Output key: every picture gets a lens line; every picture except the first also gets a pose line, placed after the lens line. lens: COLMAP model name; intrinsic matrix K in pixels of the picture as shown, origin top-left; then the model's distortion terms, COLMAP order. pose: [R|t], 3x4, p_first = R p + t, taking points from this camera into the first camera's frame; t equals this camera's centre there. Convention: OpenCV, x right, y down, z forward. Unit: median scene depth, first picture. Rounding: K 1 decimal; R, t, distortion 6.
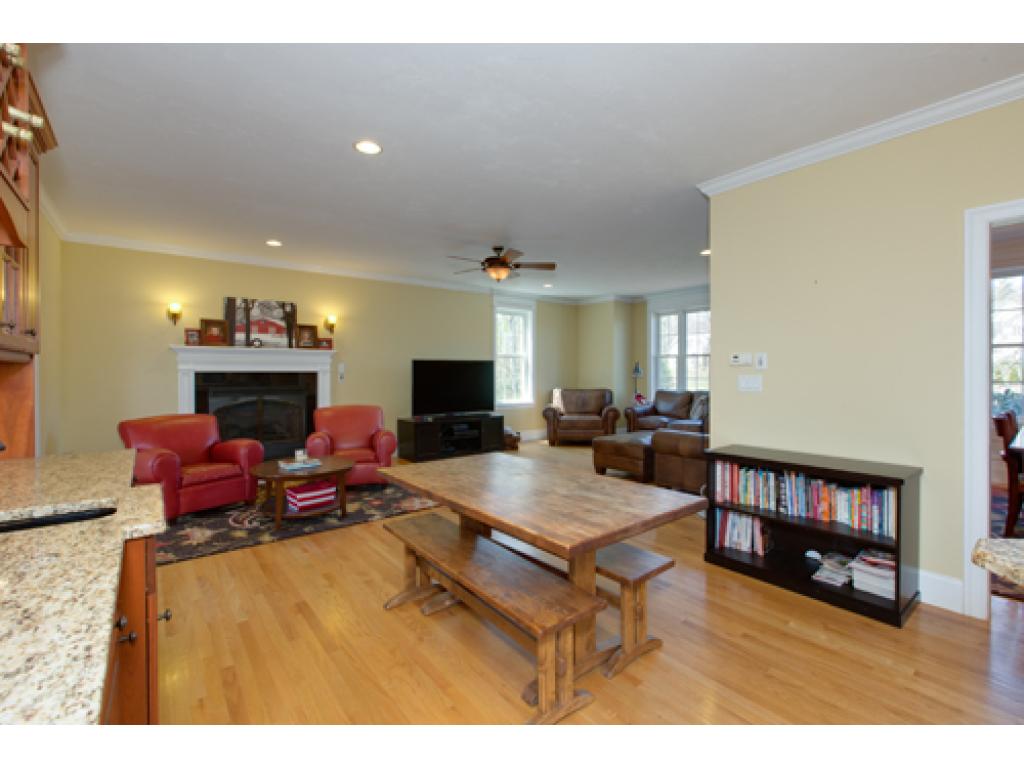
lens RADIAL K [[461.6, 0, 511.5], [0, 461.6, 377.4], [0, 0, 1]] dist [0.002569, -0.000039]
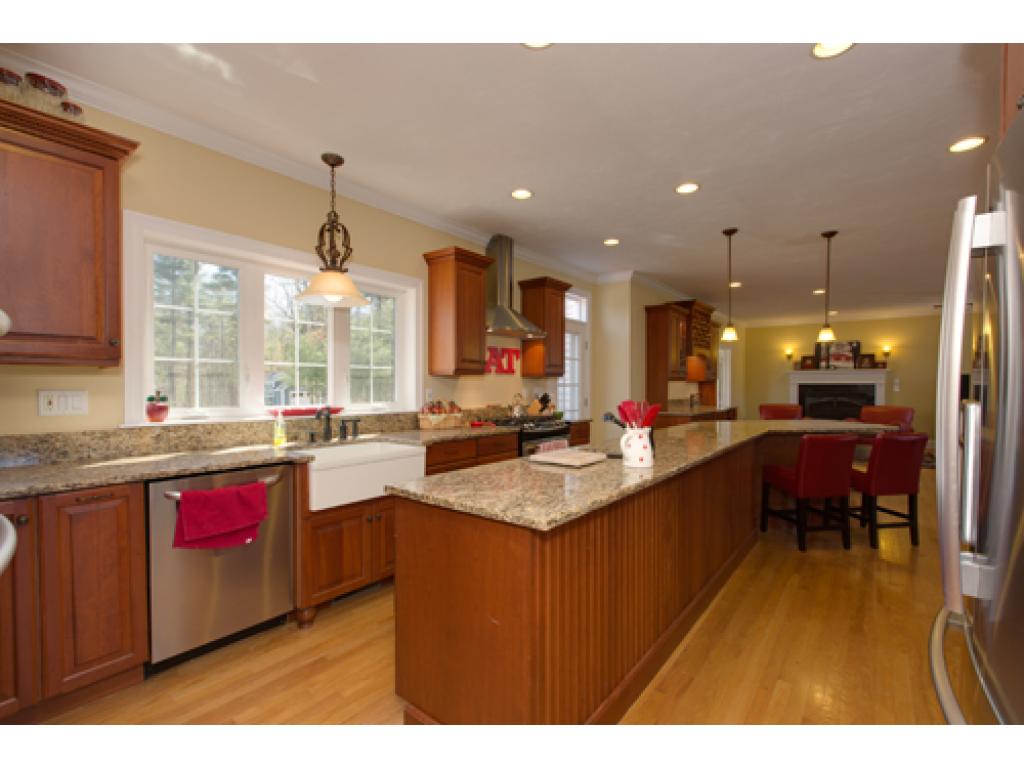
lens RADIAL K [[461.6, 0, 511.2], [0, 461.6, 391.9], [0, 0, 1]] dist [0.002569, -0.000039]
pose [[0.237823, 0.017356, -0.971154, 0.808184], [-0.008580, 0.999839, 0.015768, 0.000918], [0.971271, 0.004582, 0.237933, -0.554943]]
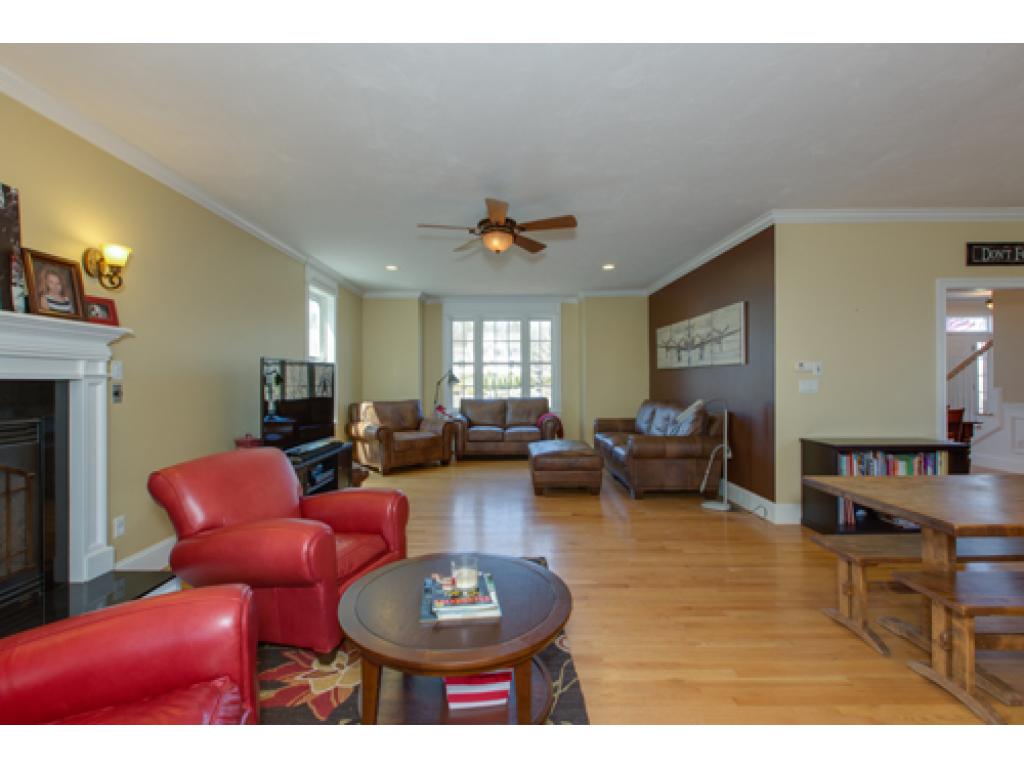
lens RADIAL K [[461.6, 0, 515.0], [0, 461.6, 375.9], [0, 0, 1]] dist [0.002569, -0.000039]
pose [[0.610521, 0.003757, 0.791991, -0.519829], [0.014773, 0.999761, -0.016131, -0.003521], [-0.791862, 0.021548, 0.610320, 0.479878]]
